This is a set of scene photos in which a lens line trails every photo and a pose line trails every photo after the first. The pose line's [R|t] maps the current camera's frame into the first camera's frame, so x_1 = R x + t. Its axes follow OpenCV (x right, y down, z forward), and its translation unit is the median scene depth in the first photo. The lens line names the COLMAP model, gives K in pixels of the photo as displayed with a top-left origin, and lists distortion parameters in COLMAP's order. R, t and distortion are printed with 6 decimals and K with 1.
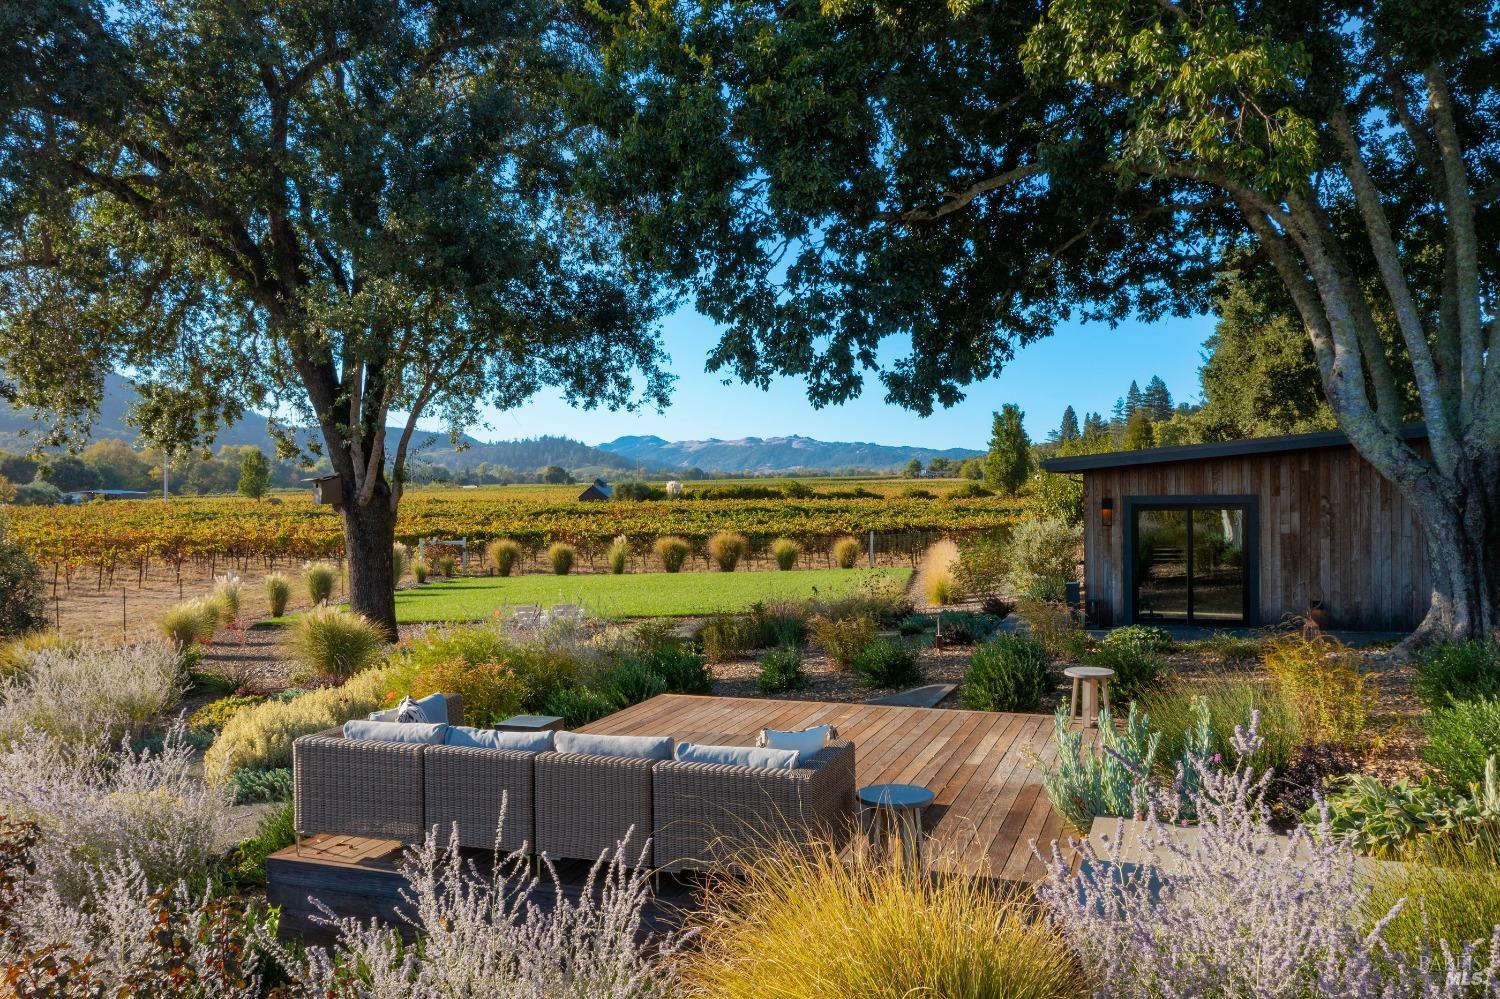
lens RADIAL K [[1187.7, 0, 750.0], [0, 1187.7, 499.5], [0, 0, 1]] dist [0.000897, -0.005259]
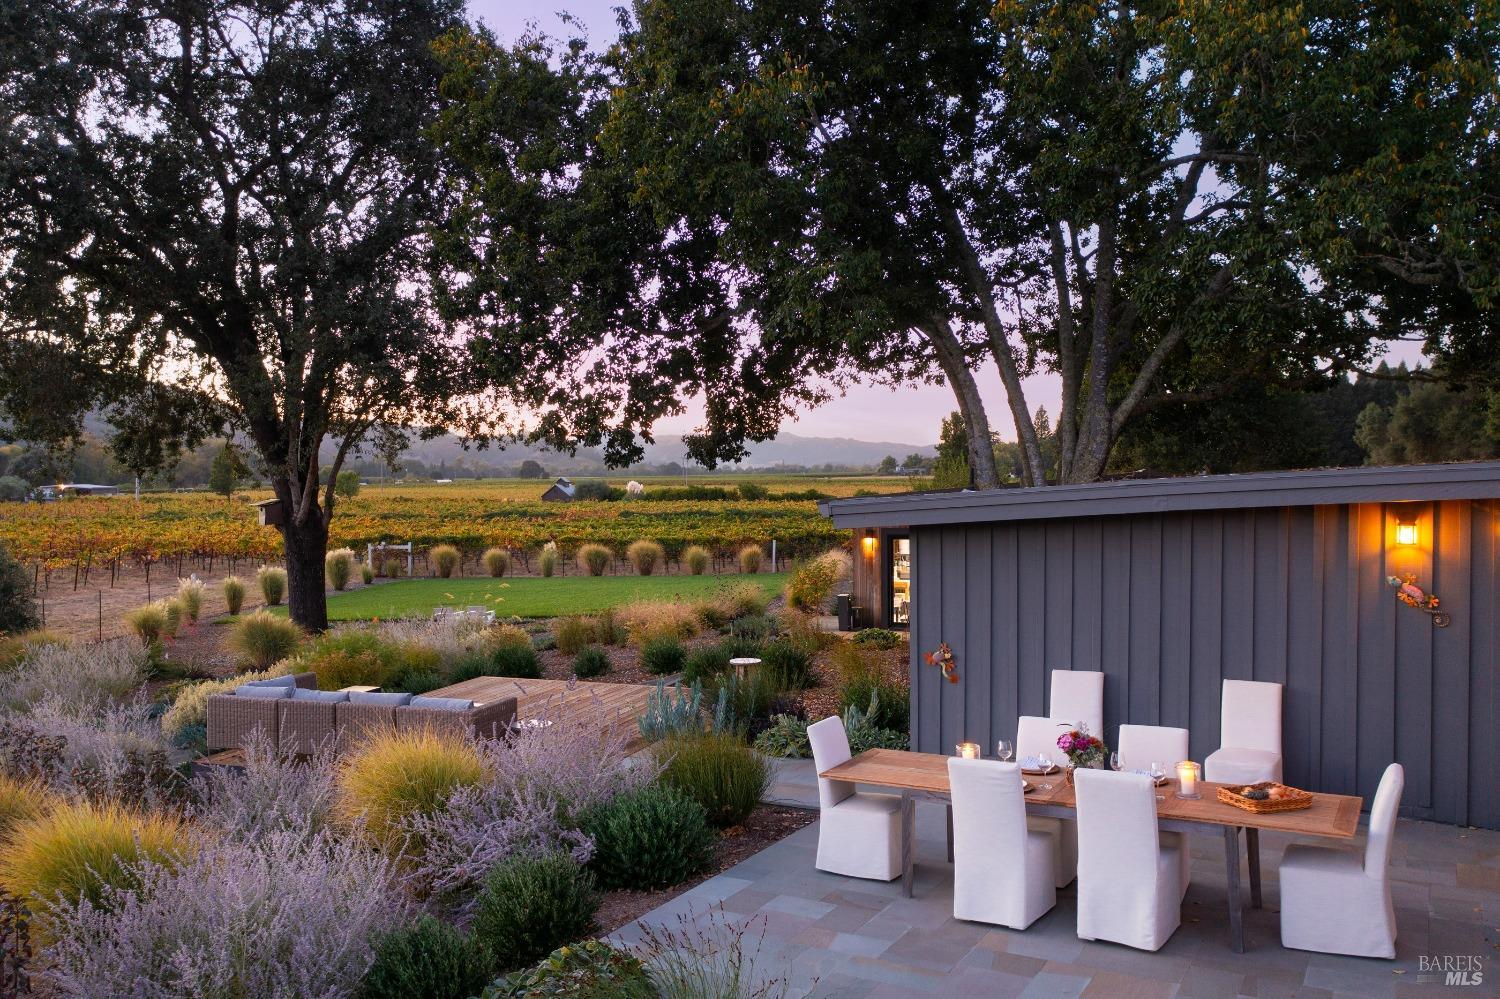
lens RADIAL K [[1211.3, 0, 750.0], [0, 1211.3, 499.5], [0, 0, 1]] dist [0.004761, 0.006864]
pose [[0.999924, 0.005986, 0.010750, 0.122490], [-0.006050, 0.999964, 0.005944, -0.032201], [-0.010714, -0.006008, 0.999925, -0.247447]]
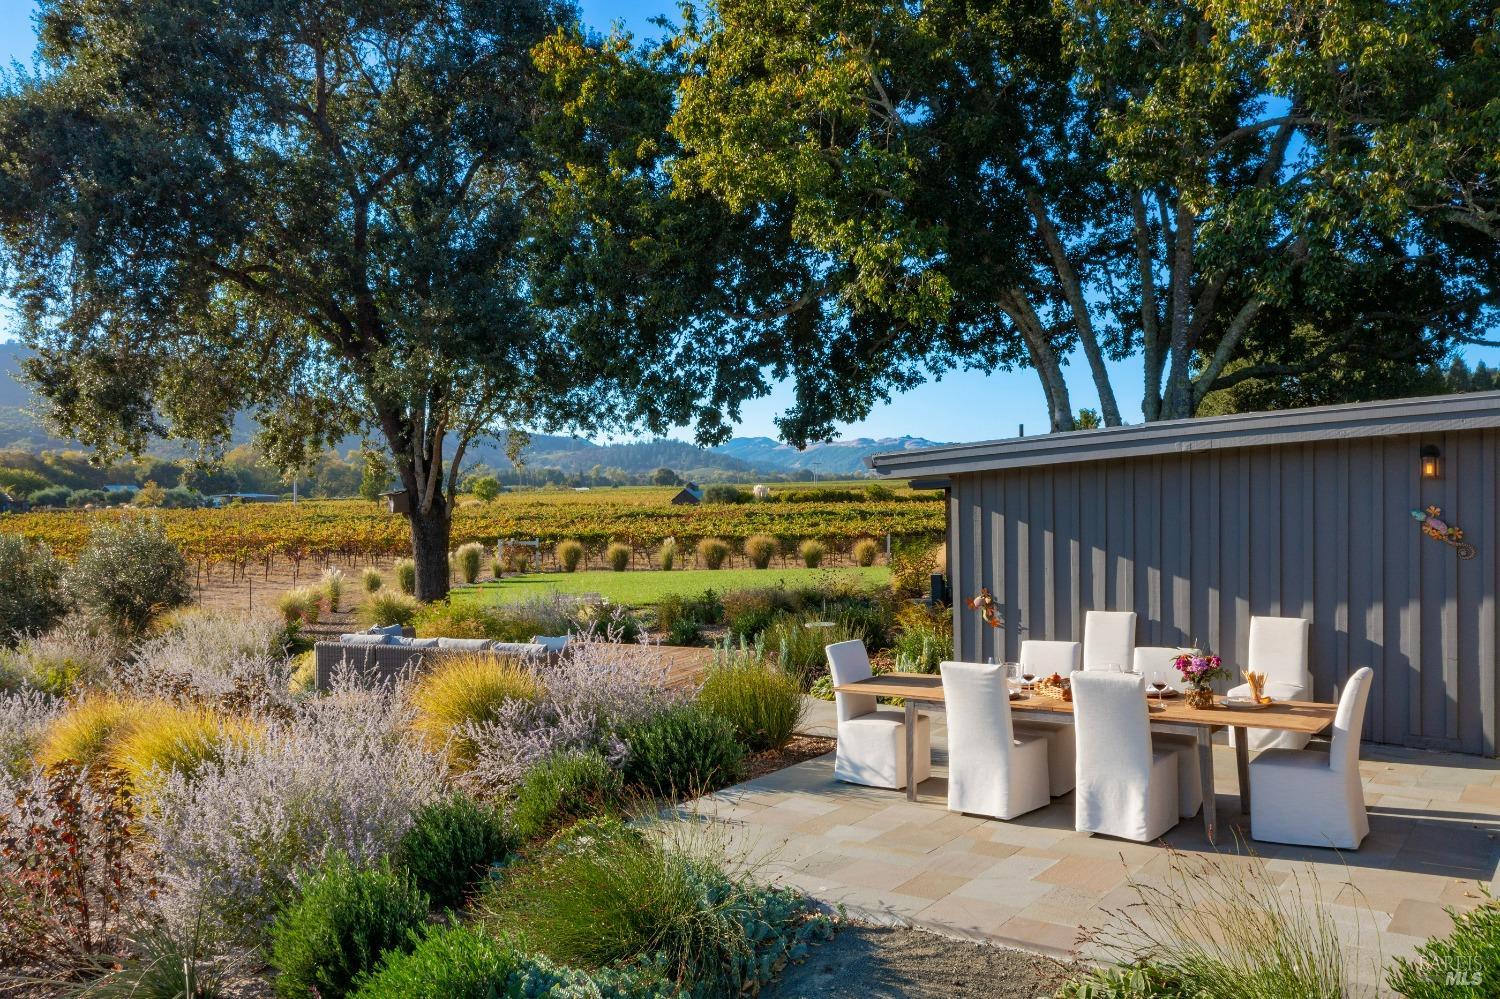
lens RADIAL K [[1209.1, 0, 750.0], [0, 1209.1, 499.5], [0, 0, 1]] dist [0.000936, 0.000362]
pose [[0.994886, -0.001497, -0.100997, 0.159118], [0.001451, 0.999999, -0.000522, -0.009384], [0.100998, 0.000373, 0.994887, -0.272790]]
